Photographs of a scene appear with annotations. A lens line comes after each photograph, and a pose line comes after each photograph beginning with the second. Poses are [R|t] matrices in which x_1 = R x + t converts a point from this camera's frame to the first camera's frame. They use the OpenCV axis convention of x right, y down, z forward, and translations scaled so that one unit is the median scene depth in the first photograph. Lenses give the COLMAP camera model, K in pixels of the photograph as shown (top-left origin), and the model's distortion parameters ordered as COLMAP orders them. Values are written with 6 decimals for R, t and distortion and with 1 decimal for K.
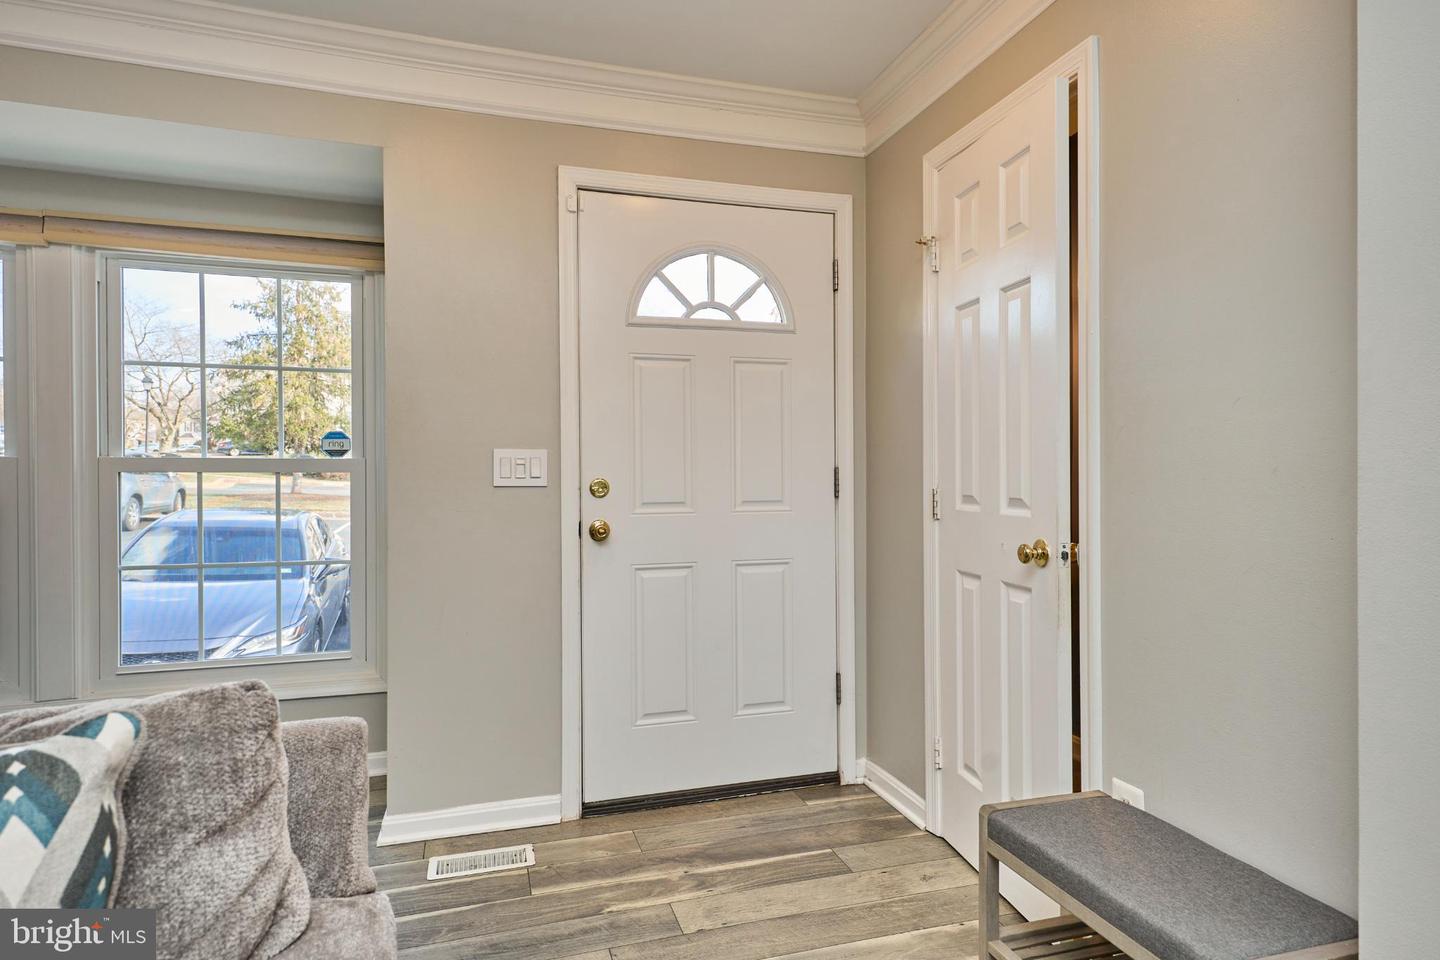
lens RADIAL K [[797.1, 0, 711.4], [0, 797.1, 475.0], [0, 0, 1]] dist [0.028250, 0.002846]
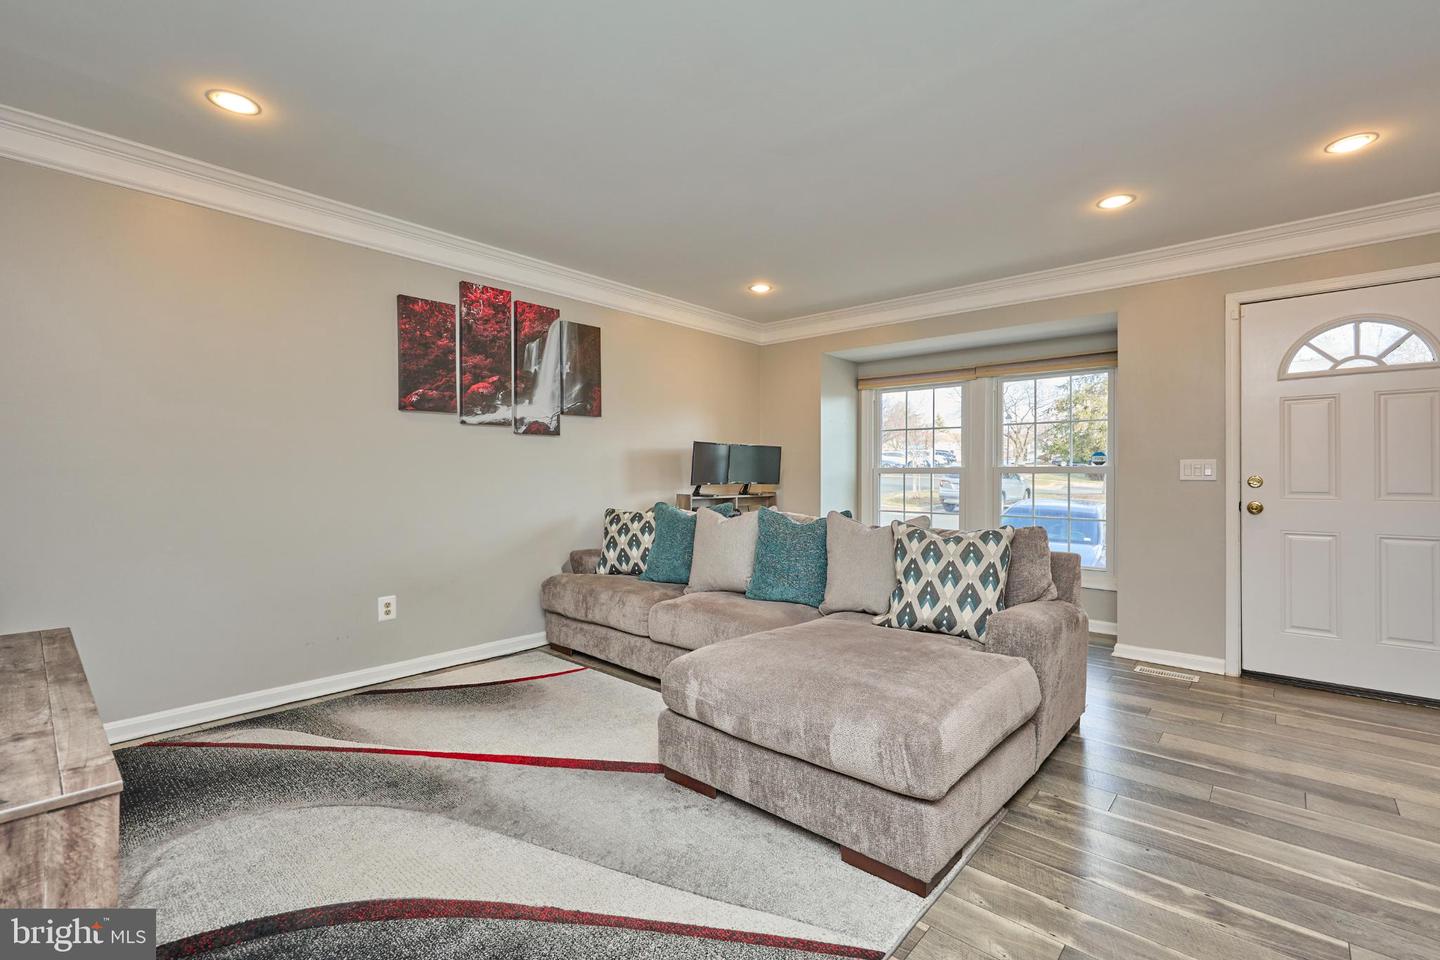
lens RADIAL K [[648.6, 0, 721.3], [0, 648.6, 474.3], [0, 0, 1]] dist [0.000520, -0.000089]
pose [[0.519685, -0.001166, -0.854357, 0.409995], [-0.008280, 0.999945, -0.006402, 0.017617], [0.854318, 0.010401, 0.519647, -0.607427]]
